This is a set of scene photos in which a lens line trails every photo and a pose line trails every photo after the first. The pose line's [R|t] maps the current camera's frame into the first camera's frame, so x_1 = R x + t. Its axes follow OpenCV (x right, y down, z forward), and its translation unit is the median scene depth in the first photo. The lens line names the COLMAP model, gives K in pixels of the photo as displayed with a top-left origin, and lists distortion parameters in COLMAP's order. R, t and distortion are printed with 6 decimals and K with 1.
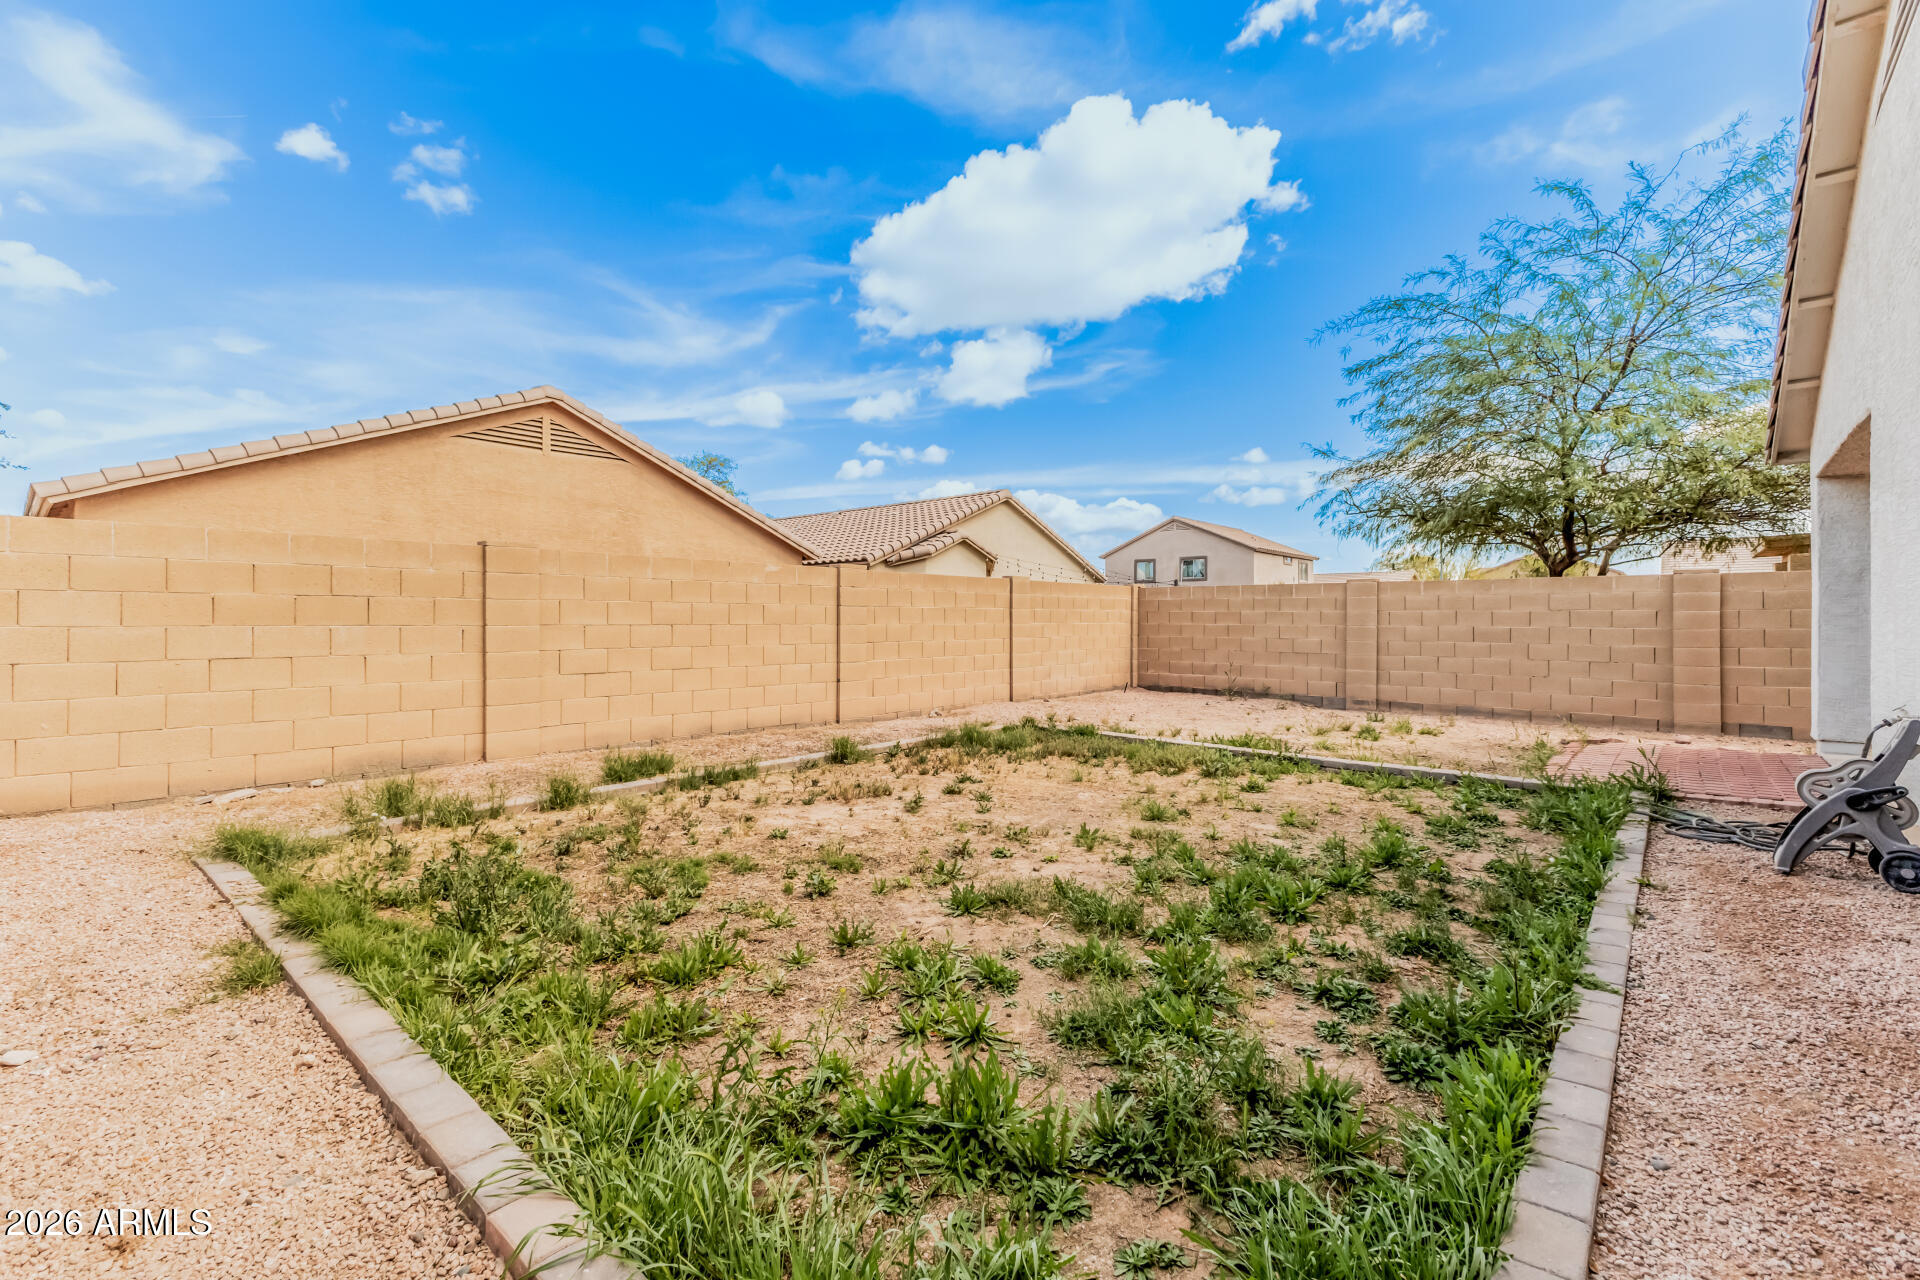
lens RADIAL K [[821.9, 0, 962.5], [0, 821.9, 615.5], [0, 0, 1]] dist [0.000213, 0.000025]
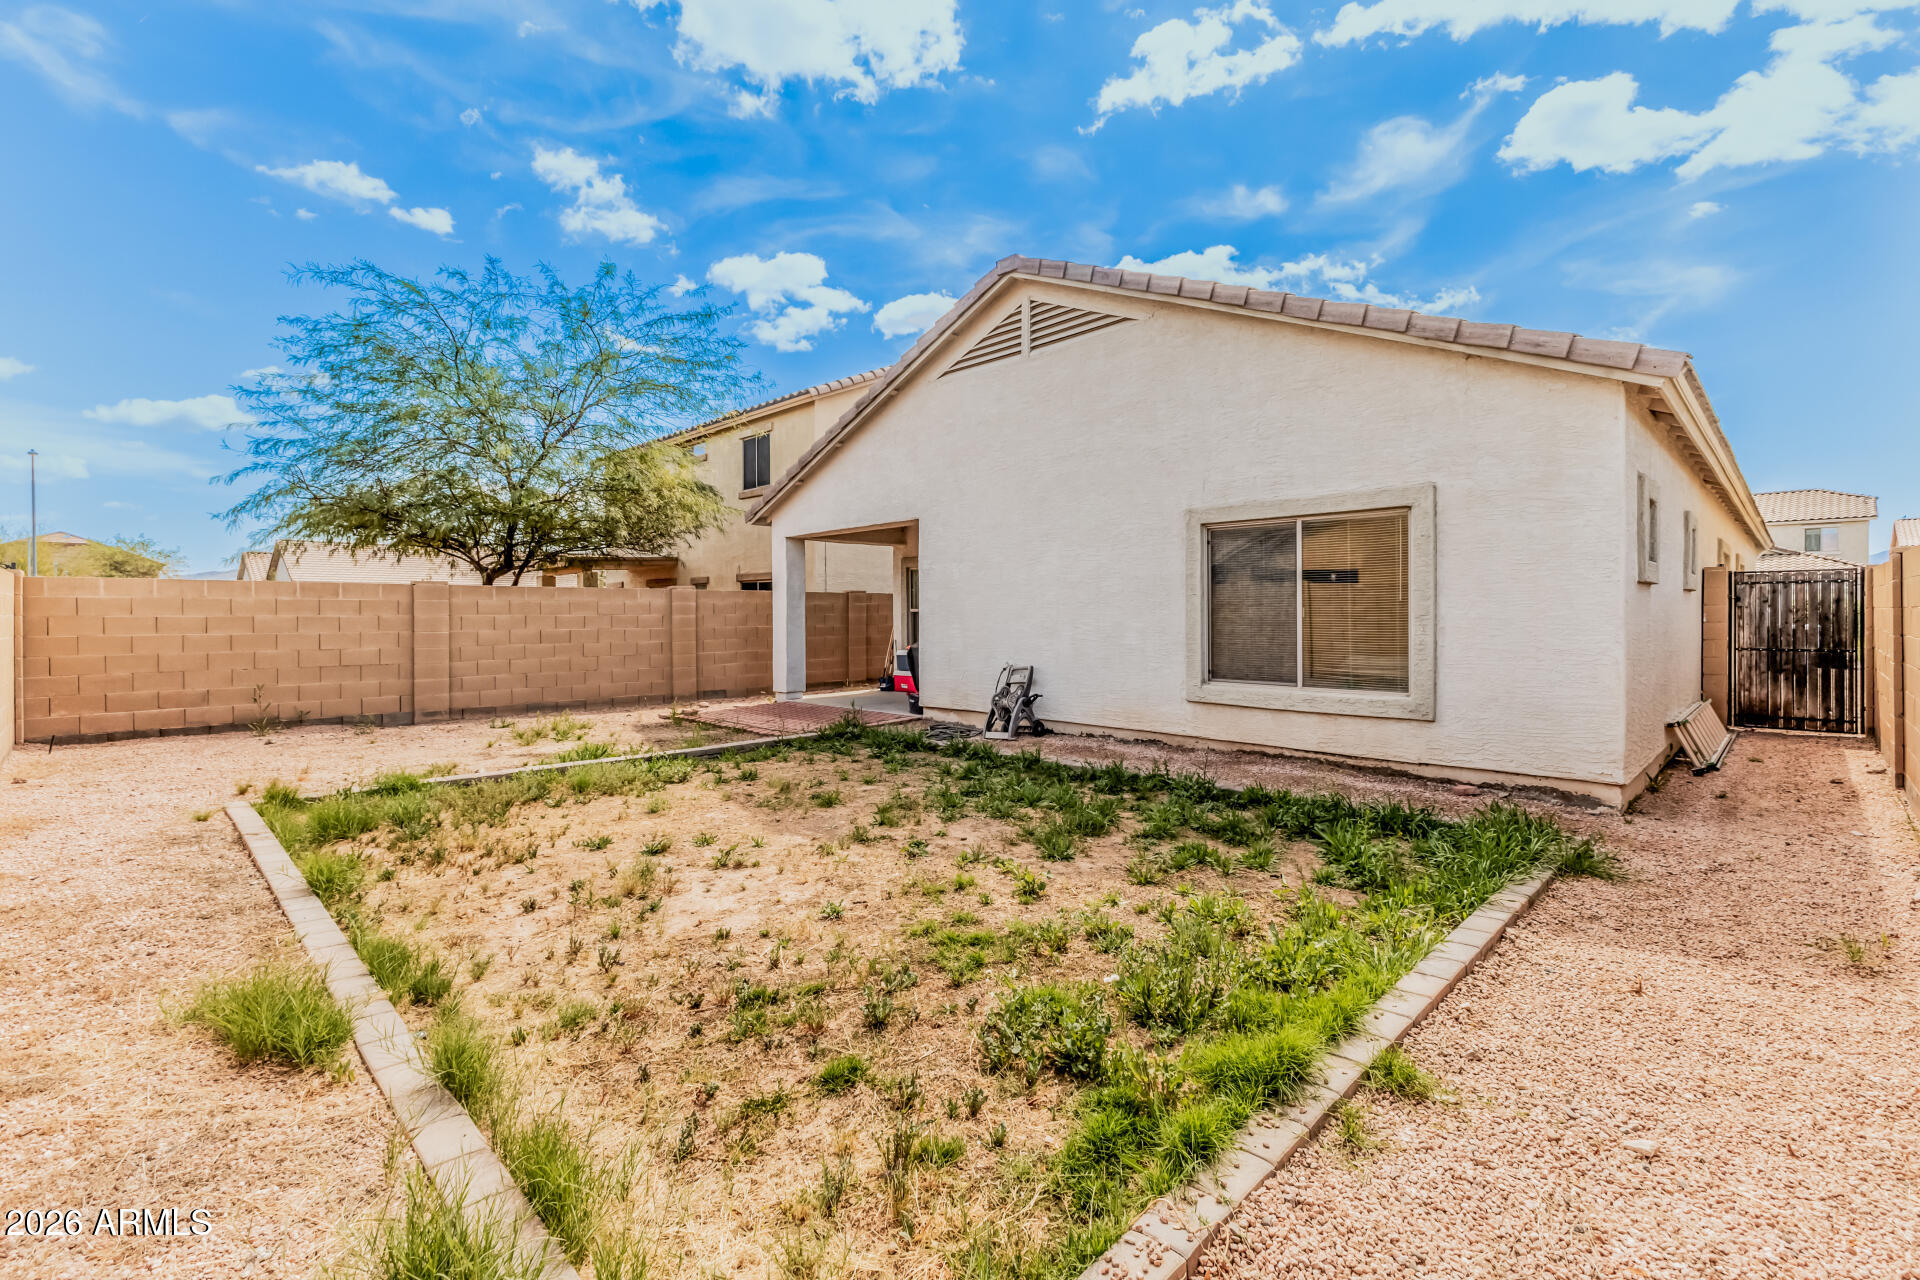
lens RADIAL K [[838.5, 0, 961.0], [0, 838.5, 628.7], [0, 0, 1]] dist [-0.000423, -0.000013]
pose [[0.050783, -0.018458, 0.998539, -0.429757], [0.001908, 0.999829, 0.018384, -0.007171], [-0.998708, 0.000971, 0.050809, 0.350573]]
